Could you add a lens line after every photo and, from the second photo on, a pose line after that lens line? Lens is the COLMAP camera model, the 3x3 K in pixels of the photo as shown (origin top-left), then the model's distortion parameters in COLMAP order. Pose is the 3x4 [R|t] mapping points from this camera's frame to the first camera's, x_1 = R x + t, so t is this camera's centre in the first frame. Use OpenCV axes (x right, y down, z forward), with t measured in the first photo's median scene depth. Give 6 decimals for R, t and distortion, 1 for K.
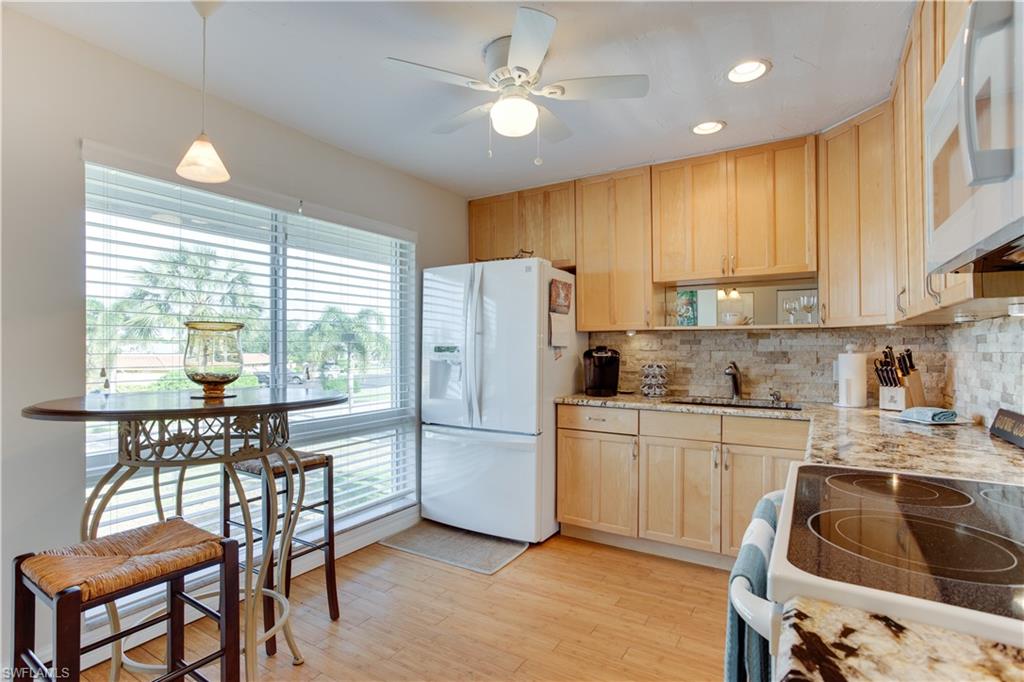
lens RADIAL K [[505.9, 0, 514.7], [0, 505.9, 346.9], [0, 0, 1]] dist [-0.004034, 0.000606]
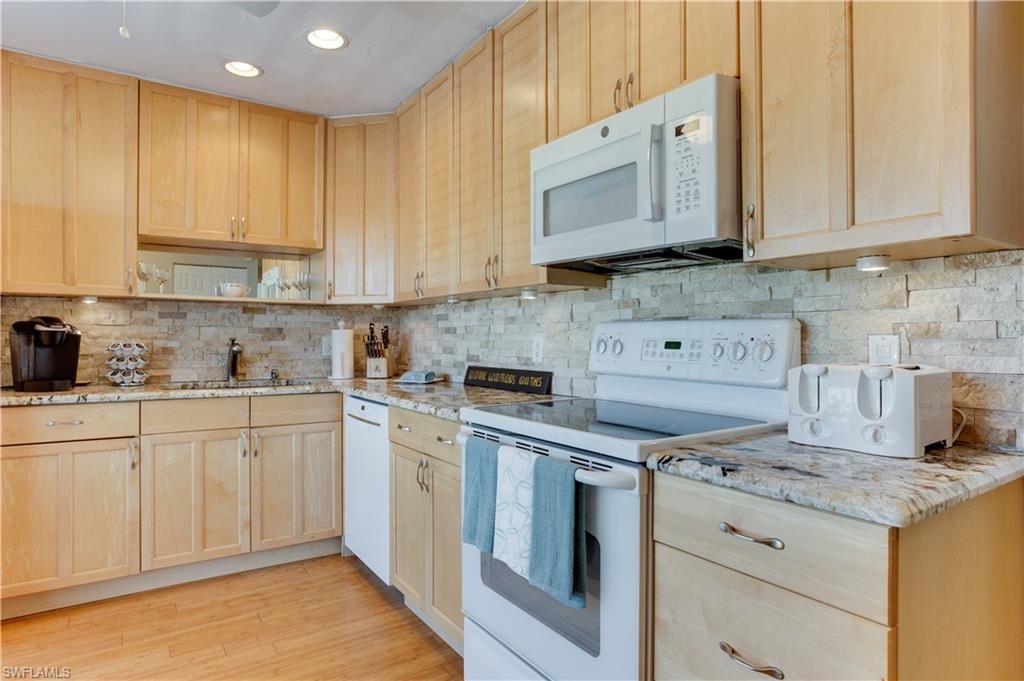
lens RADIAL K [[583.6, 0, 509.5], [0, 583.6, 331.3], [0, 0, 1]] dist [-0.001292, -0.000245]
pose [[0.423367, 0.010183, 0.905901, -0.300730], [-0.002132, 0.999945, -0.010244, 0.027648], [-0.905956, 0.002406, 0.423366, 0.137985]]
